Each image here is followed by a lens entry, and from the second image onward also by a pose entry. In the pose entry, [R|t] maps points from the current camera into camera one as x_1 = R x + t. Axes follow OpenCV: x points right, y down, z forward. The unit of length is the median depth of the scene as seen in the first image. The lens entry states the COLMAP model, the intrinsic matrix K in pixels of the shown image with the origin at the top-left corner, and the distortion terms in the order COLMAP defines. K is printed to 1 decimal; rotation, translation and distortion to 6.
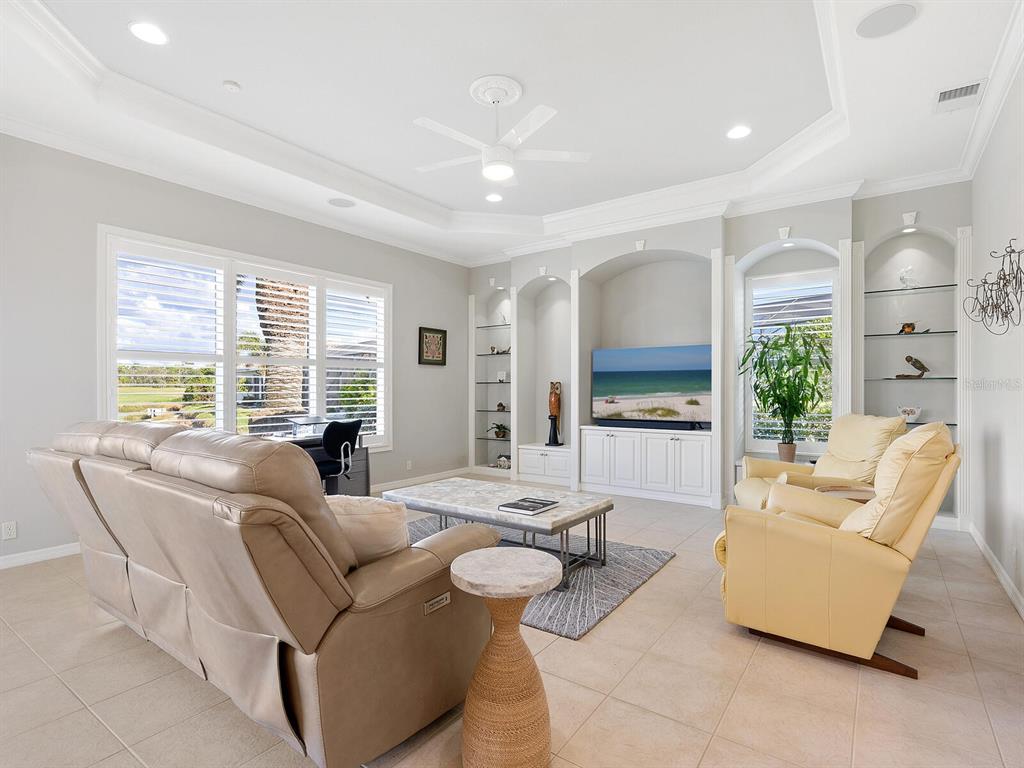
lens RADIAL K [[520.8, 0, 515.2], [0, 520.8, 388.1], [0, 0, 1]] dist [-0.004483, 0.001698]
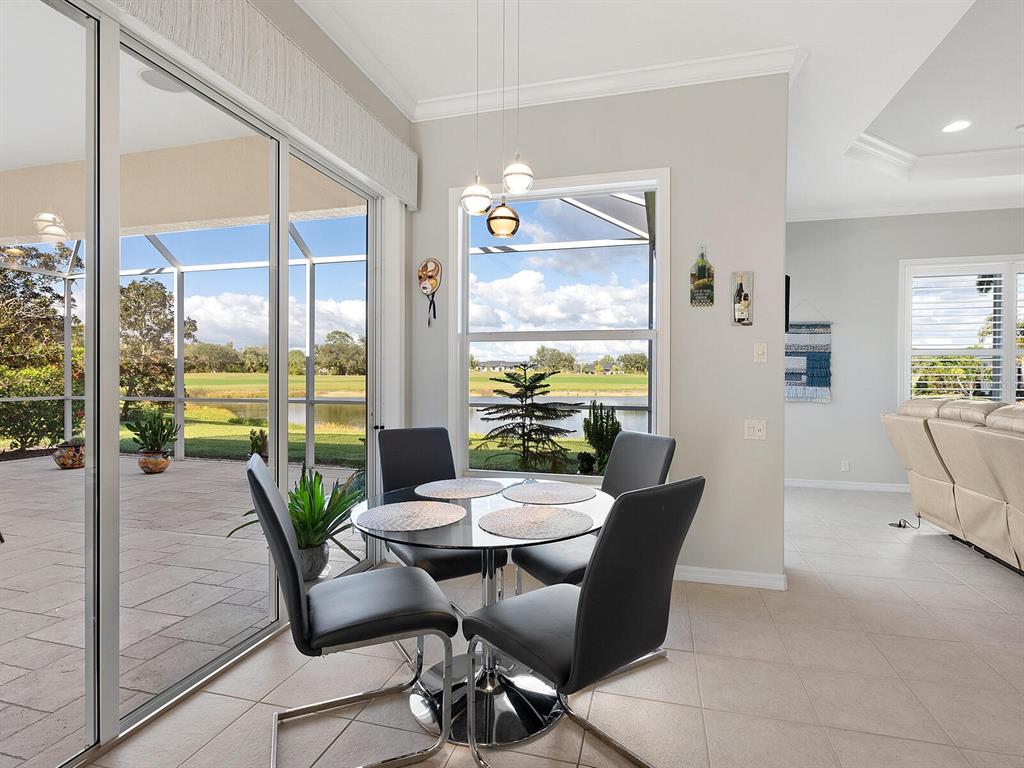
lens RADIAL K [[526.2, 0, 515.8], [0, 526.2, 378.0], [0, 0, 1]] dist [-0.000201, 0.001313]
pose [[0.343051, 0.006876, -0.939292, 0.249037], [-0.004574, 0.999974, 0.005650, -0.003611], [0.939306, 0.002358, 0.343073, -0.658435]]
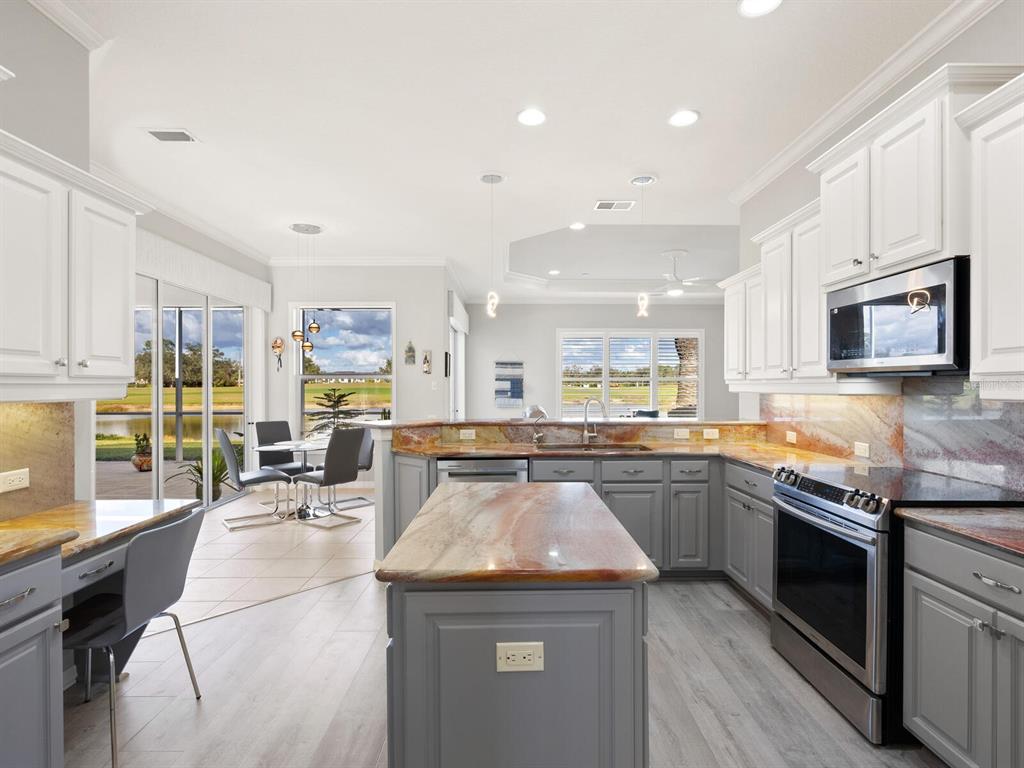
lens RADIAL K [[520.8, 0, 515.2], [0, 520.8, 388.1], [0, 0, 1]] dist [-0.004483, 0.001698]
pose [[0.587233, 0.003672, -0.809409, 1.646646], [0.000113, 0.999989, 0.004619, -0.053304], [0.809418, -0.002804, 0.587227, -0.959193]]
